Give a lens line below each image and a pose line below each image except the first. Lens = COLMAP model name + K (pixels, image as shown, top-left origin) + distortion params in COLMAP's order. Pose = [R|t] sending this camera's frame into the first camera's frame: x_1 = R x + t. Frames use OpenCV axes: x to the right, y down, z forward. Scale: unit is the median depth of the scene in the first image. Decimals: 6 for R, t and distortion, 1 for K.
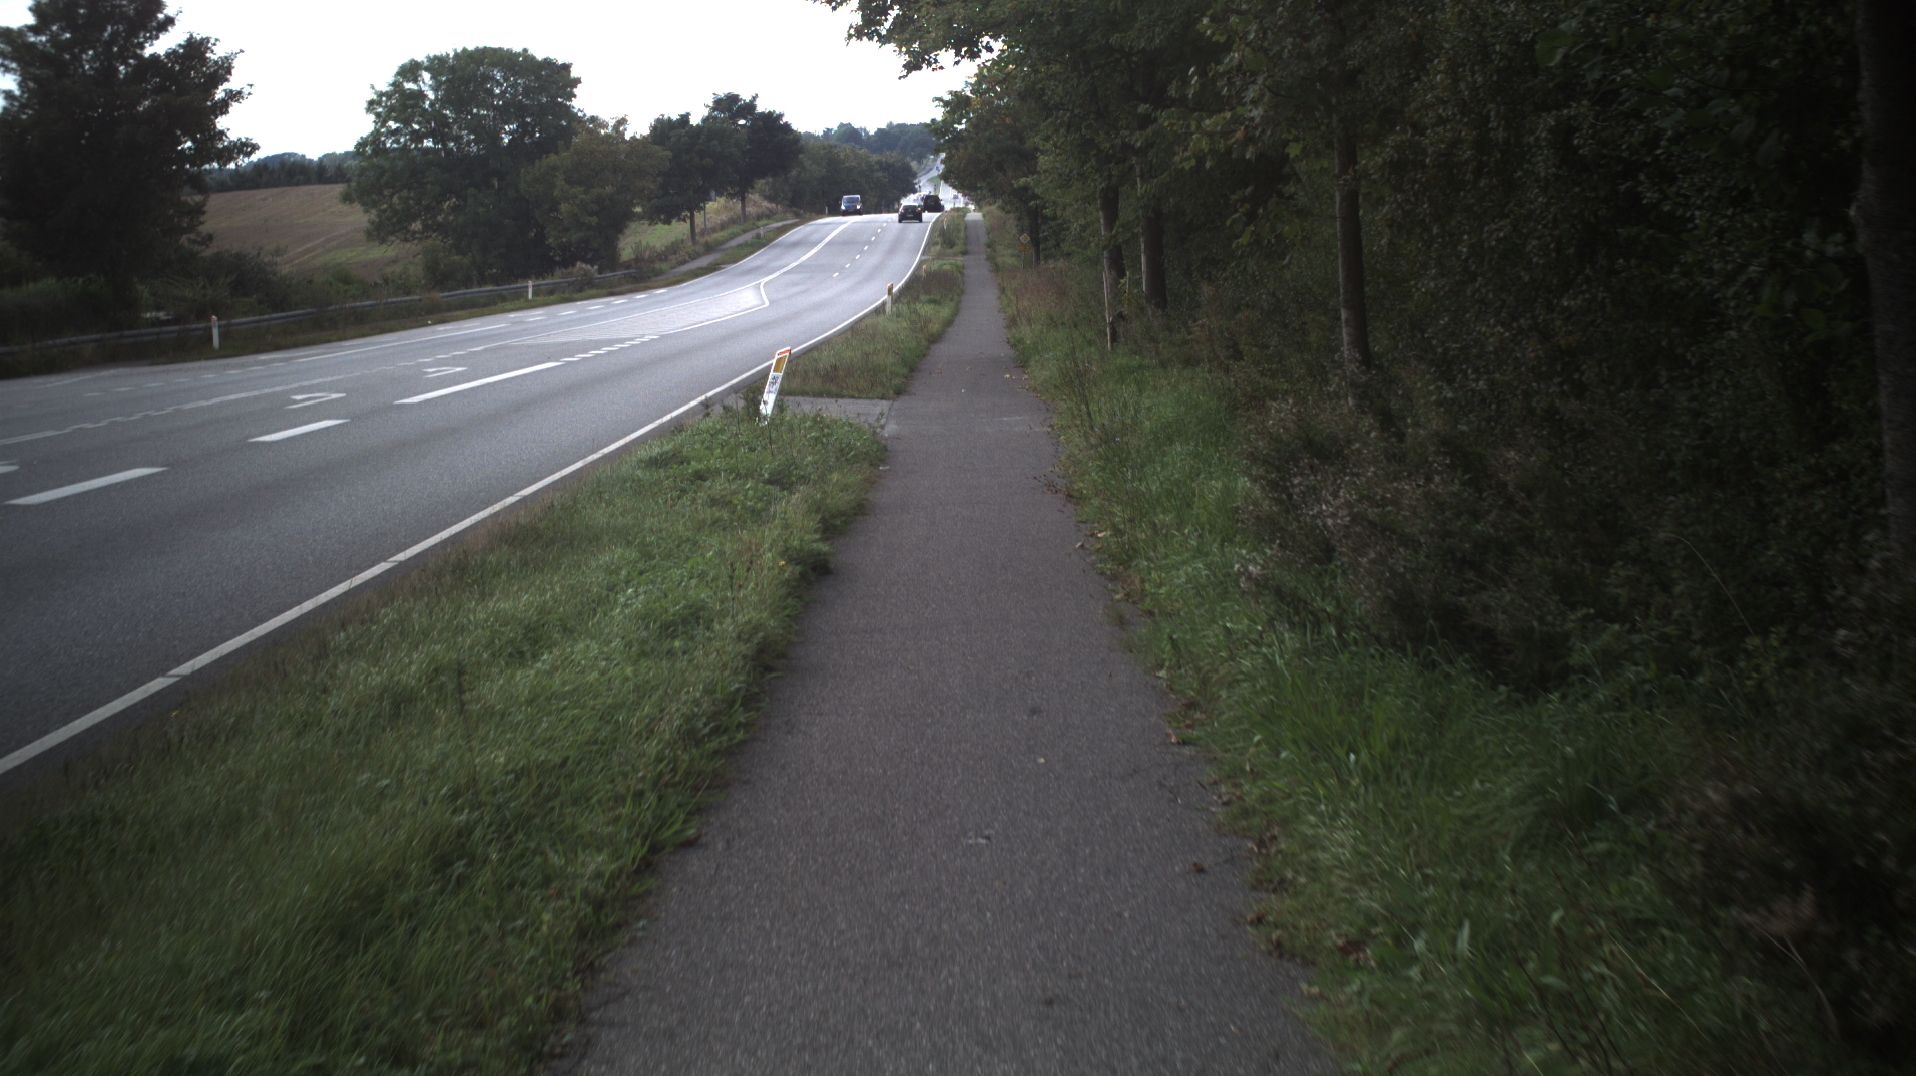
lens RADIAL K [[14131.8, 0, 961.5], [0, 14131.8, 529.8], [0, 0, 1]] dist [-3.355808, 0.000000]
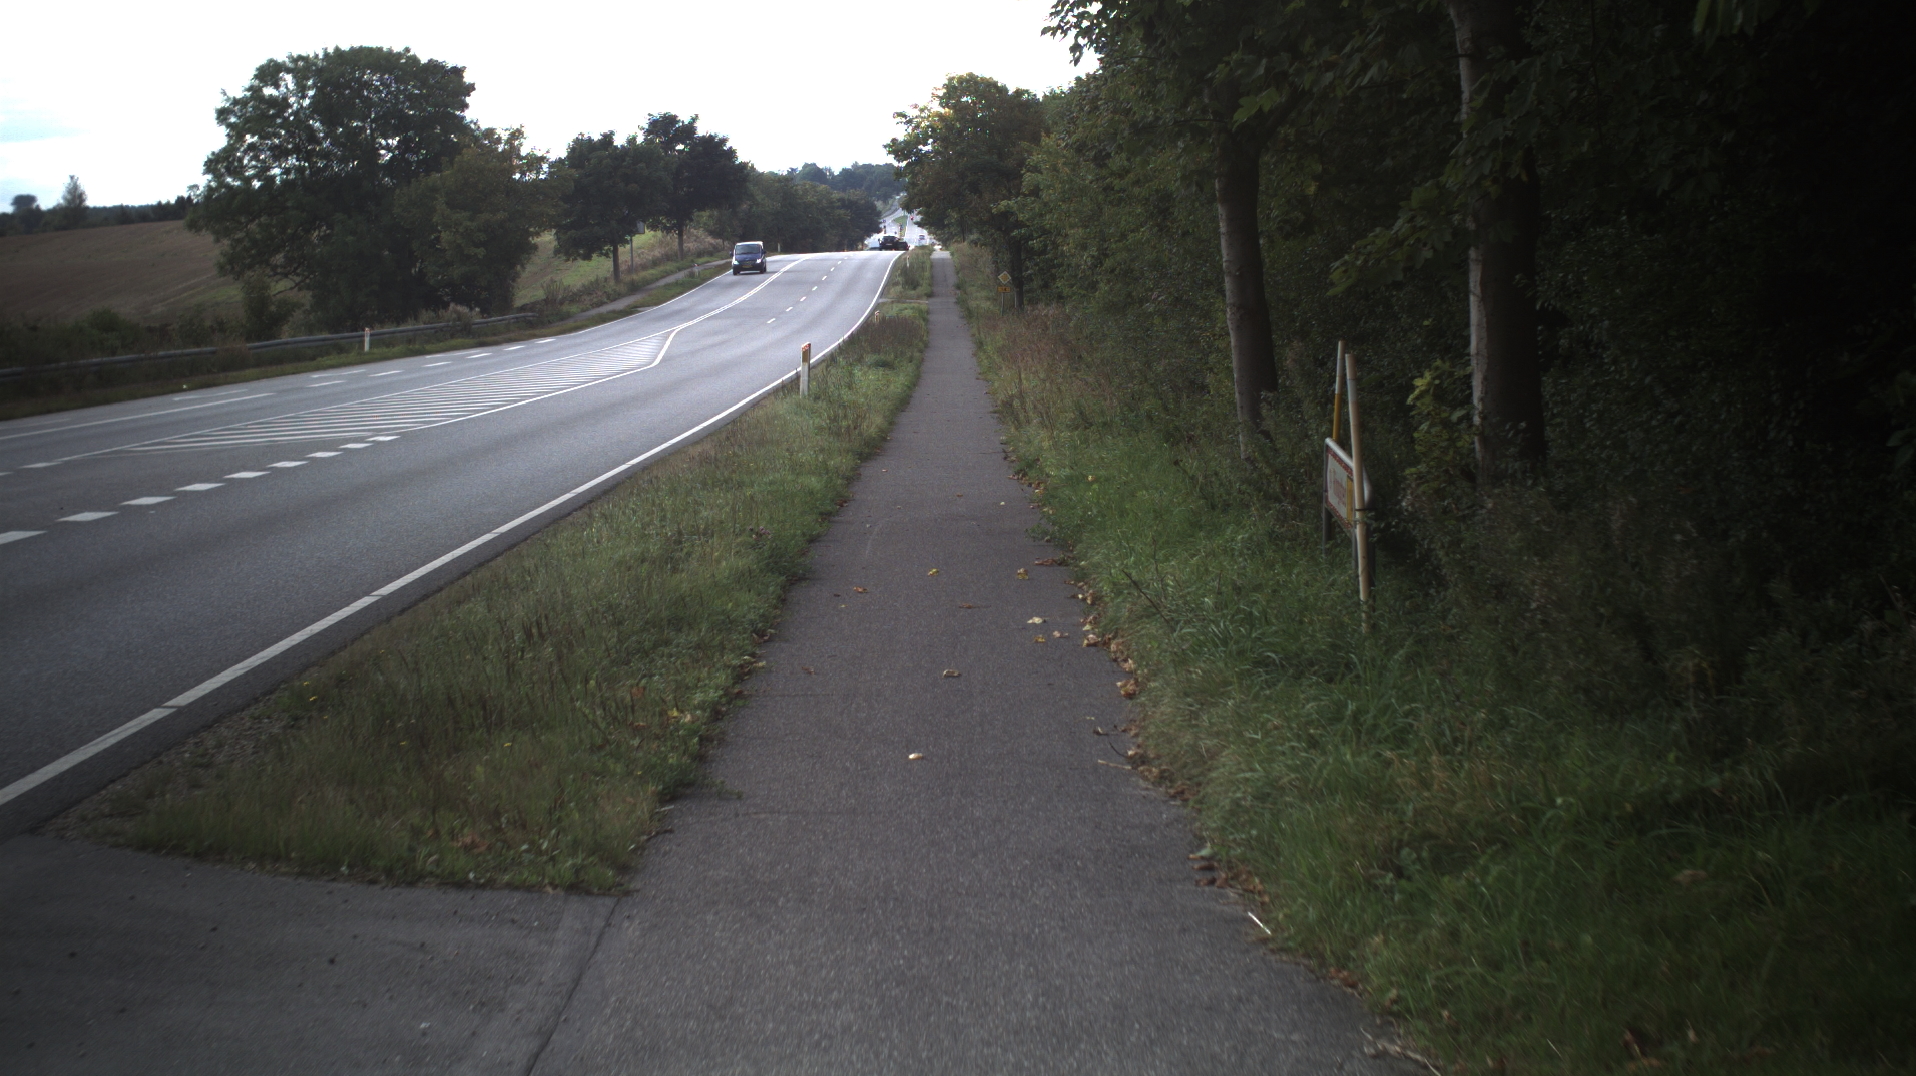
lens RADIAL K [[14151.9, 0, 955.9], [0, 14151.9, 549.3], [0, 0, 1]] dist [-3.142380, 0.000000]
pose [[0.999975, 0.006670, 0.002134, 0.000181], [-0.006666, 0.999976, -0.001687, -0.006942], [-0.002145, 0.001672, 0.999996, 0.356518]]
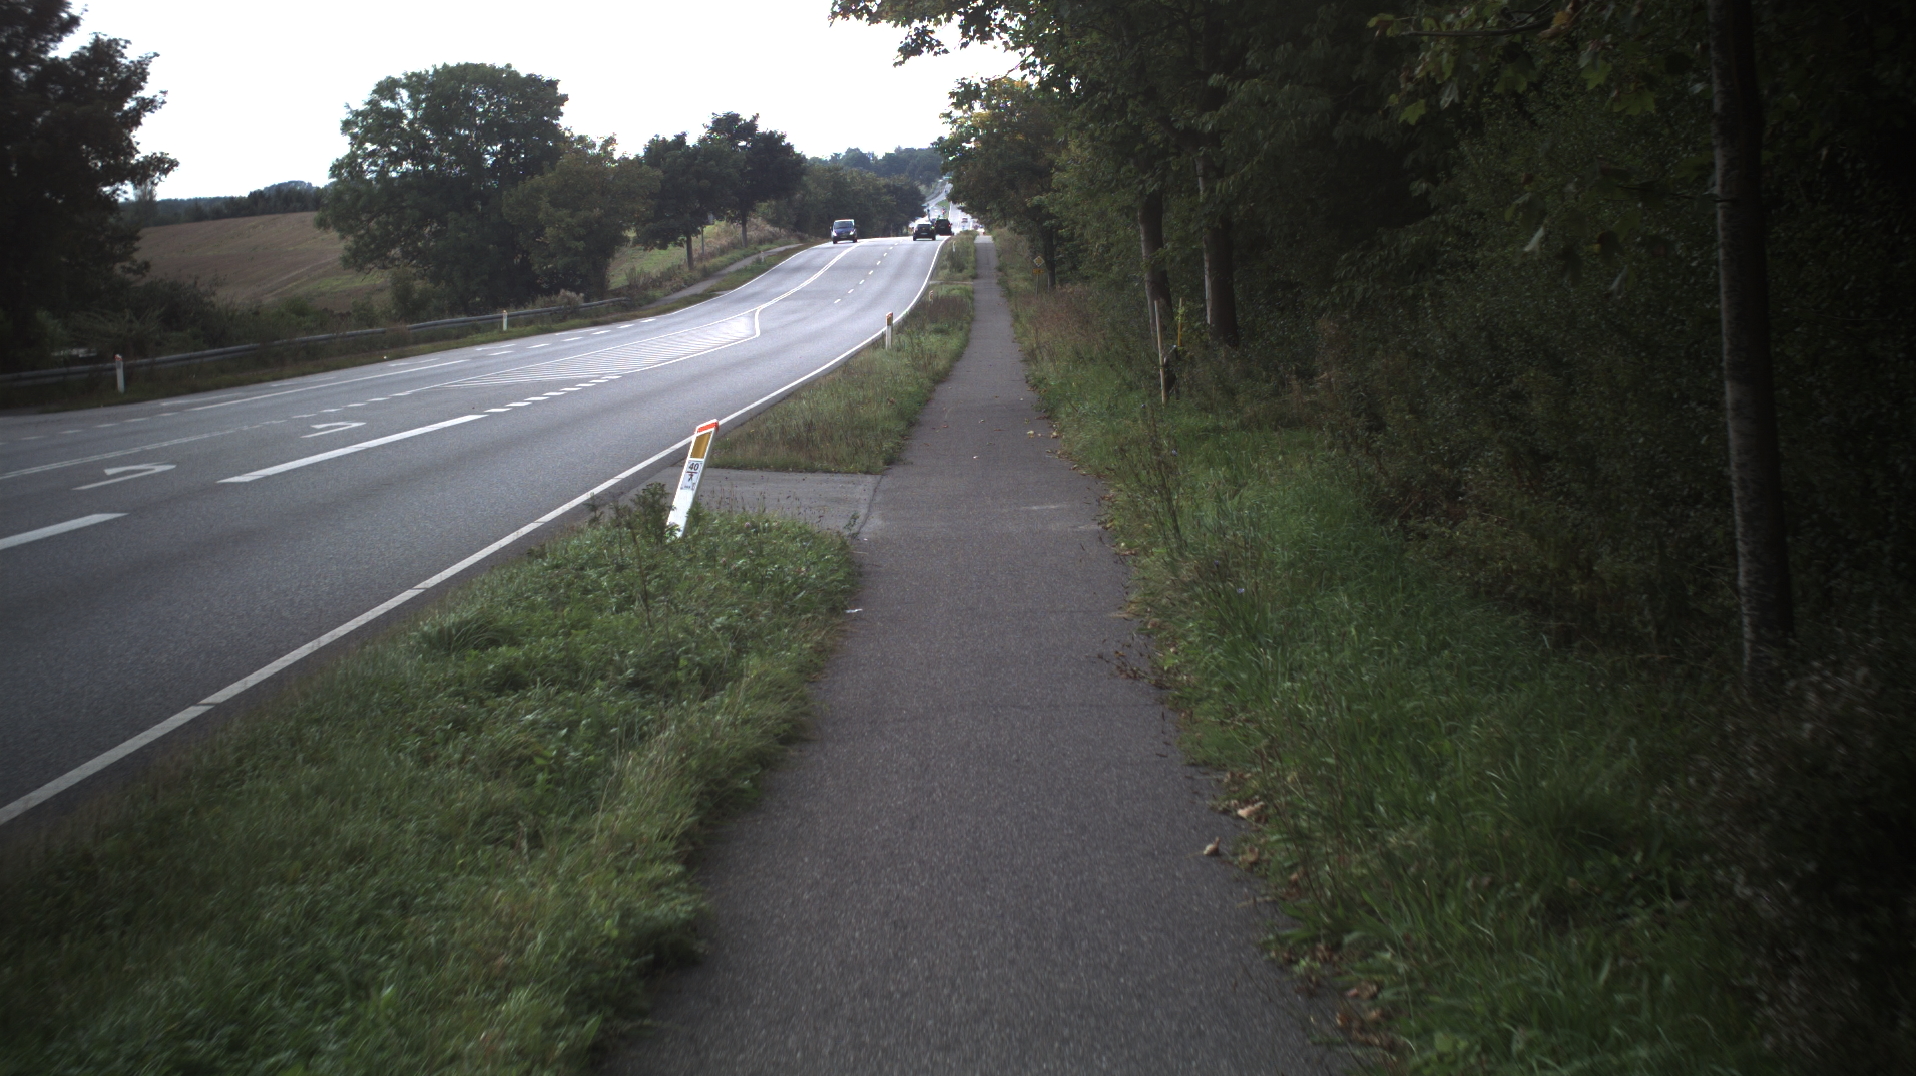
lens RADIAL K [[14131.8, 0, 985.8], [0, 14131.8, 544.7], [0, 0, 1]] dist [-3.355808, 0.000000]
pose [[0.999978, -0.006607, 0.000915, -0.000025], [0.006607, 0.999978, -0.000661, -0.002332], [-0.000911, 0.000667, 0.999999, 0.119726]]
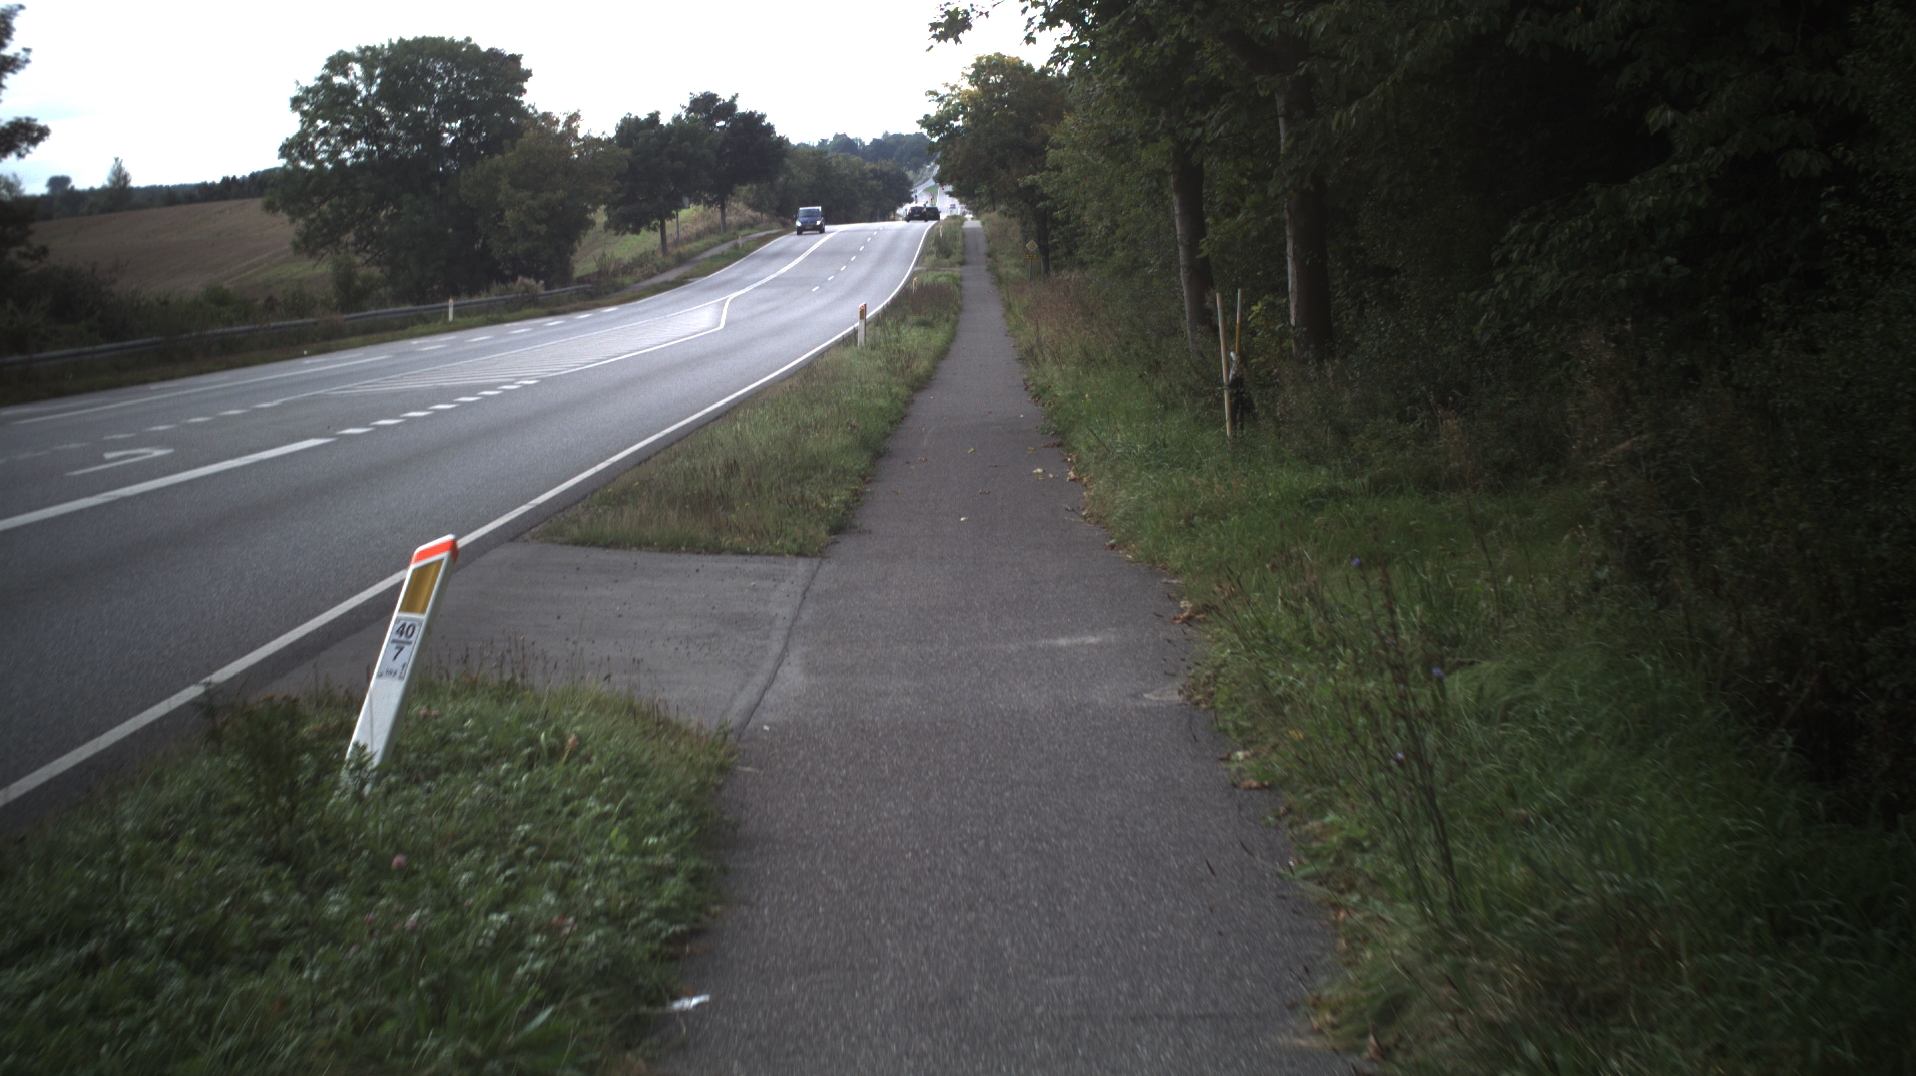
lens RADIAL K [[14131.8, 0, 956.6], [0, 14131.8, 527.7], [0, 0, 1]] dist [-3.355808, 0.000000]
pose [[0.999977, -0.006755, -0.000304, 0.000019], [0.006755, 0.999977, -0.000924, -0.004589], [0.000310, 0.000922, 1.000000, 0.238742]]
